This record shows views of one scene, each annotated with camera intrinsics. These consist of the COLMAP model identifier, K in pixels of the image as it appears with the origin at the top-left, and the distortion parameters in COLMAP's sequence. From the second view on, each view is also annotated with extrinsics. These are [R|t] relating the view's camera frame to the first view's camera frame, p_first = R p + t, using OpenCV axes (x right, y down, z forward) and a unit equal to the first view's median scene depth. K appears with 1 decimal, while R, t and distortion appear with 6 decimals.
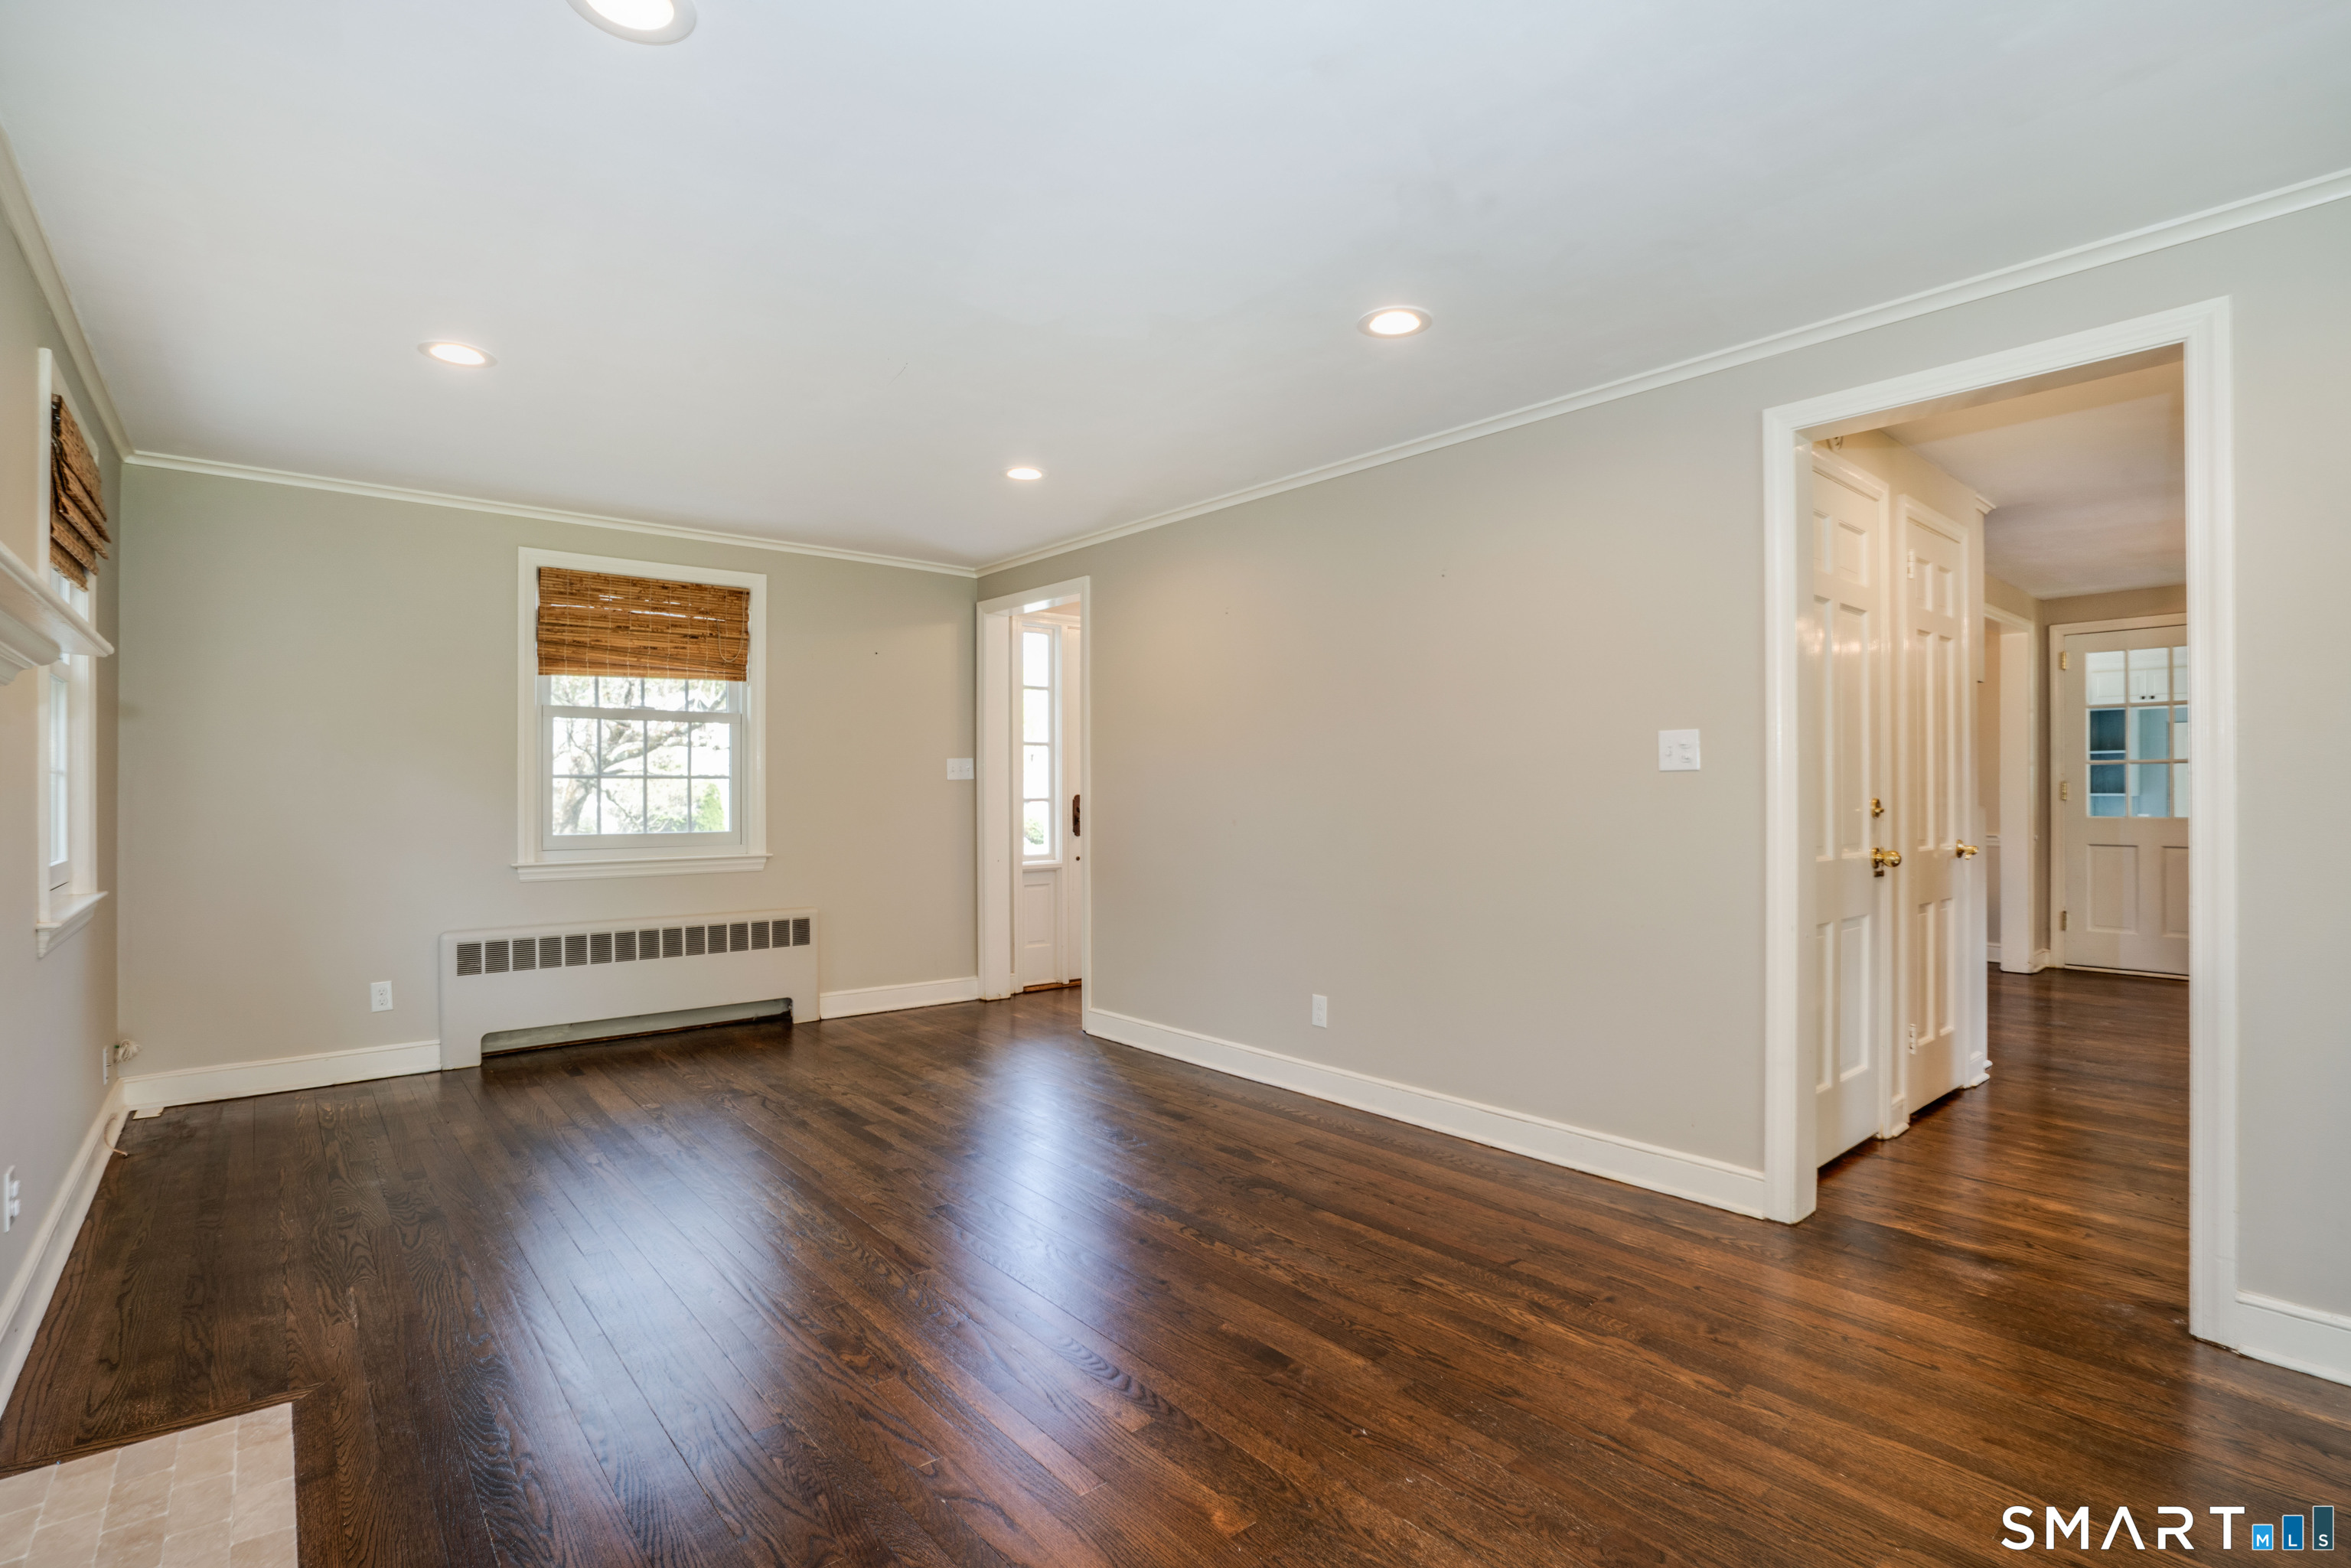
lens RADIAL K [[1113.1, 0, 1175.5], [0, 1113.1, 784.0], [0, 0, 1]] dist [-0.028903, 0.001262]
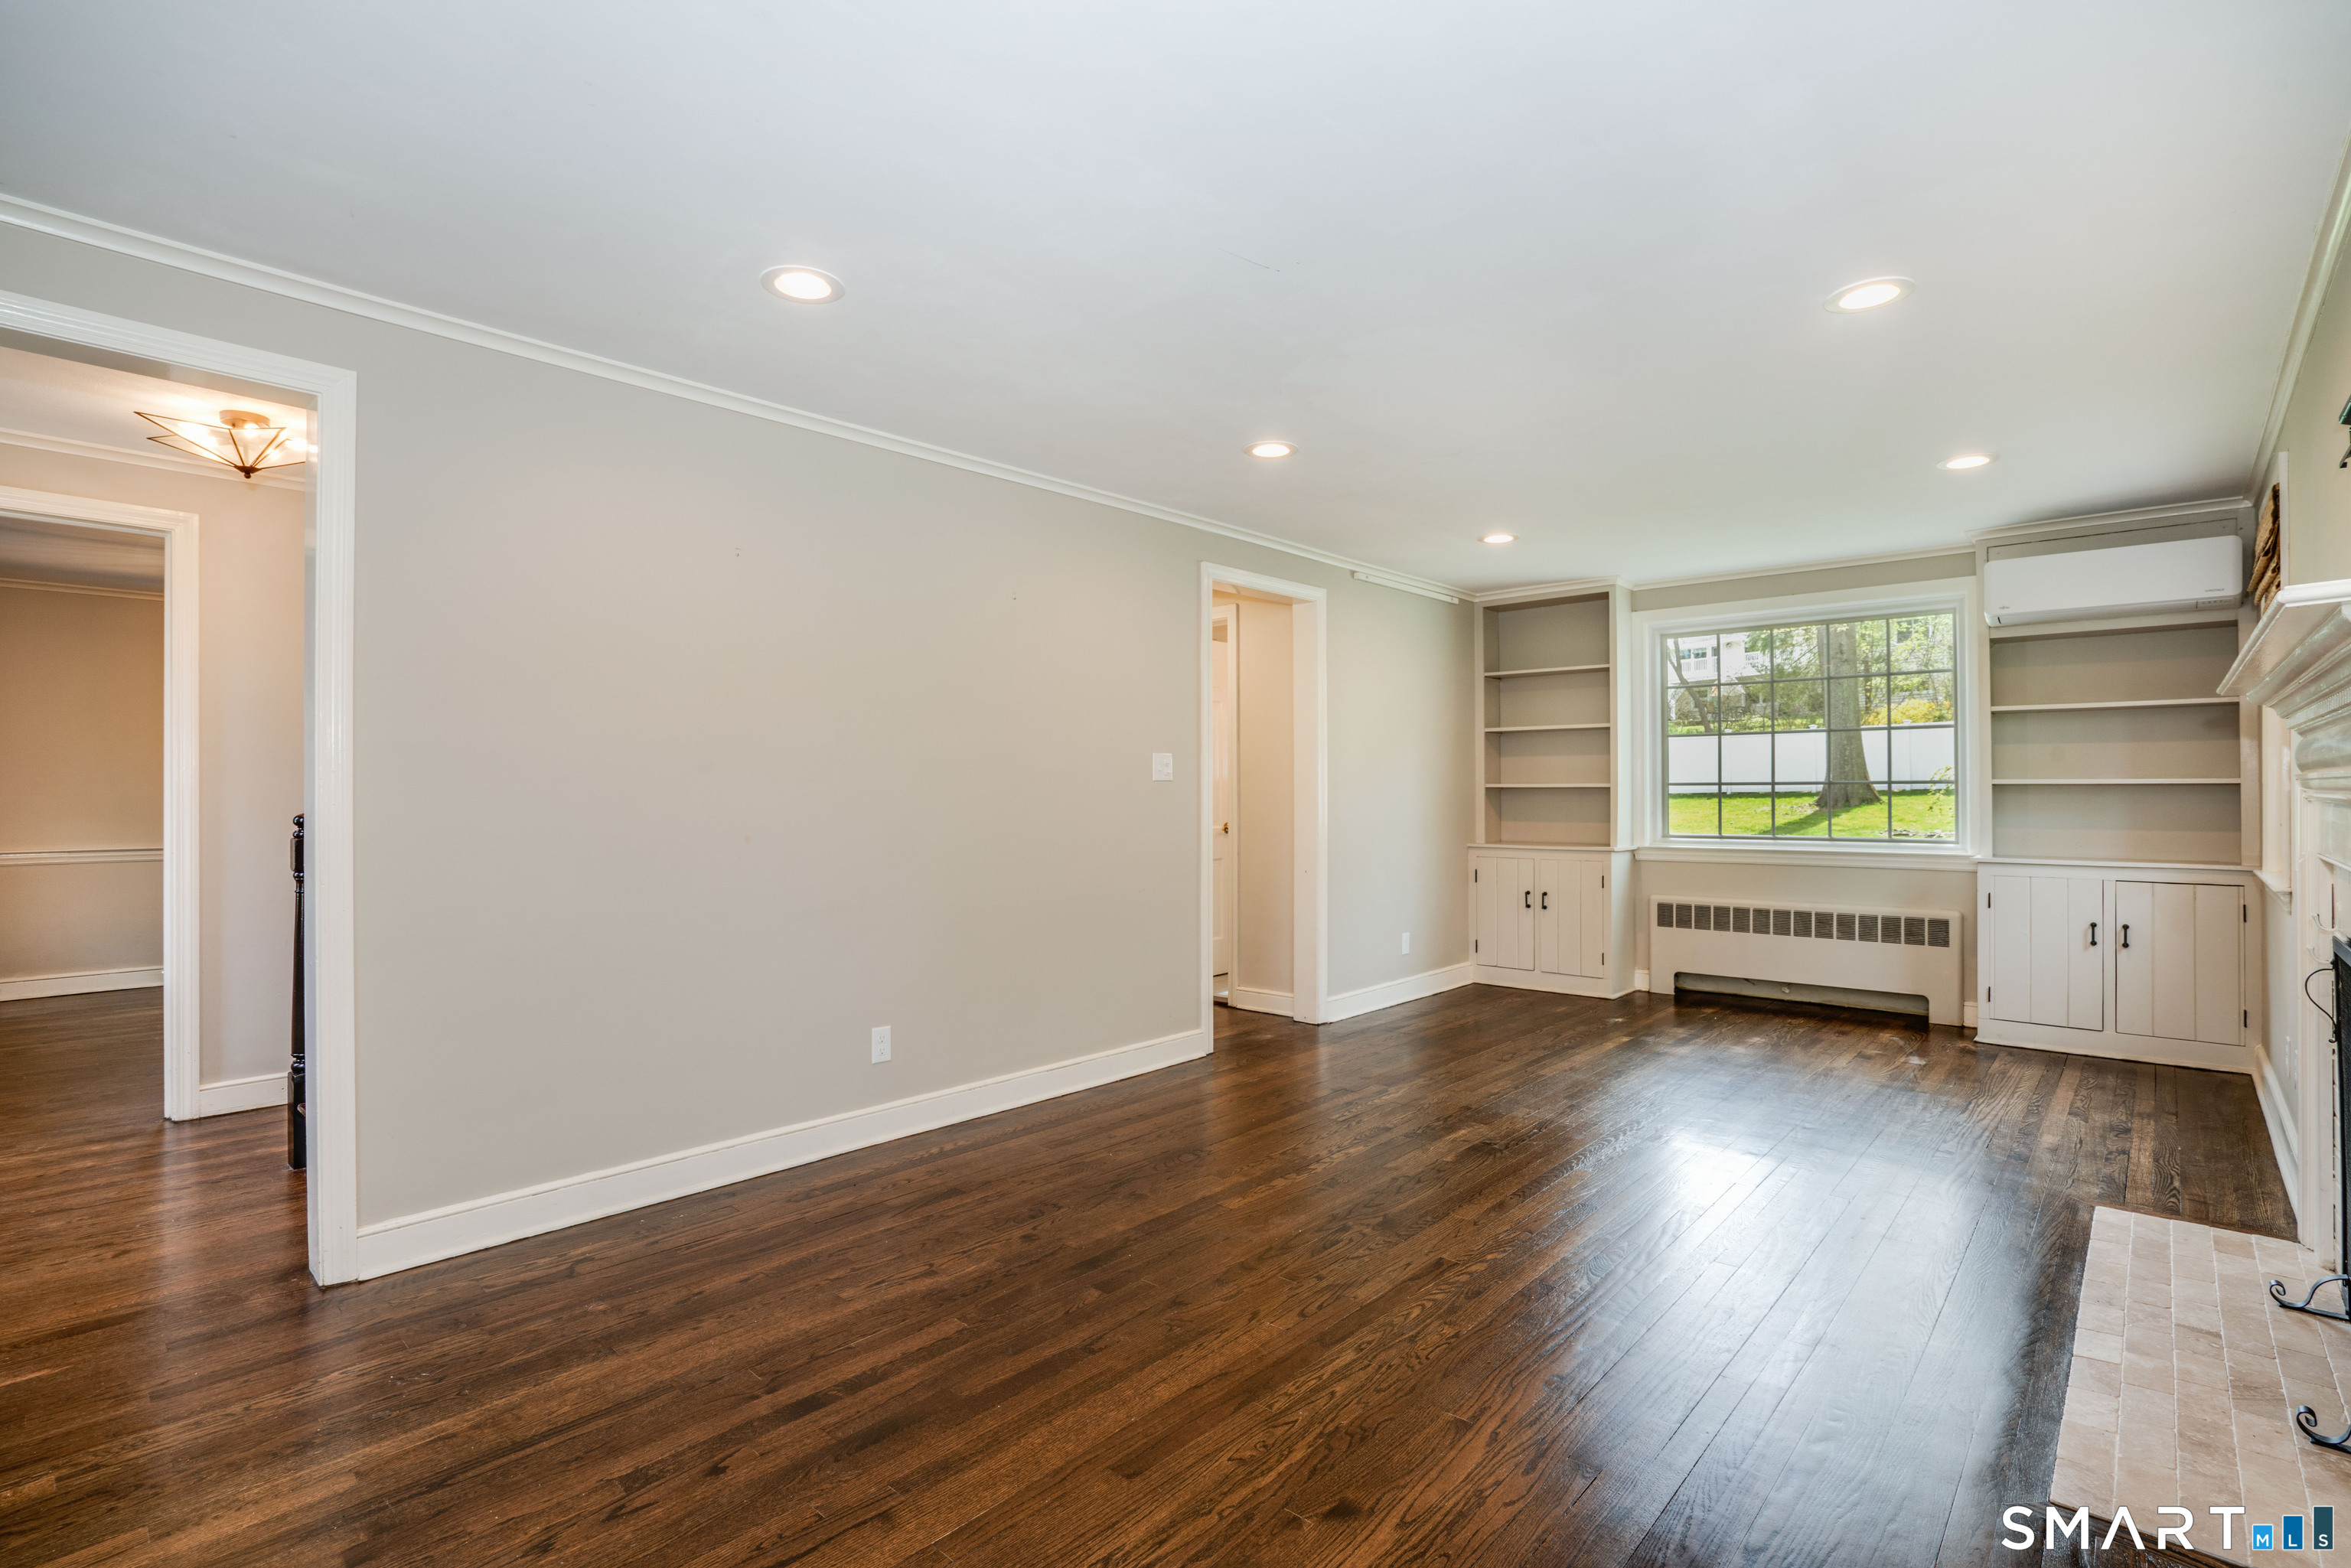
lens RADIAL K [[1113.1, 0, 1175.5], [0, 1113.1, 784.0], [0, 0, 1]] dist [-0.028903, 0.001262]
pose [[-0.136148, 0.013003, 0.990603, -0.669307], [-0.000711, 0.999912, -0.013223, 0.008349], [-0.990688, -0.002504, -0.136127, 0.768777]]
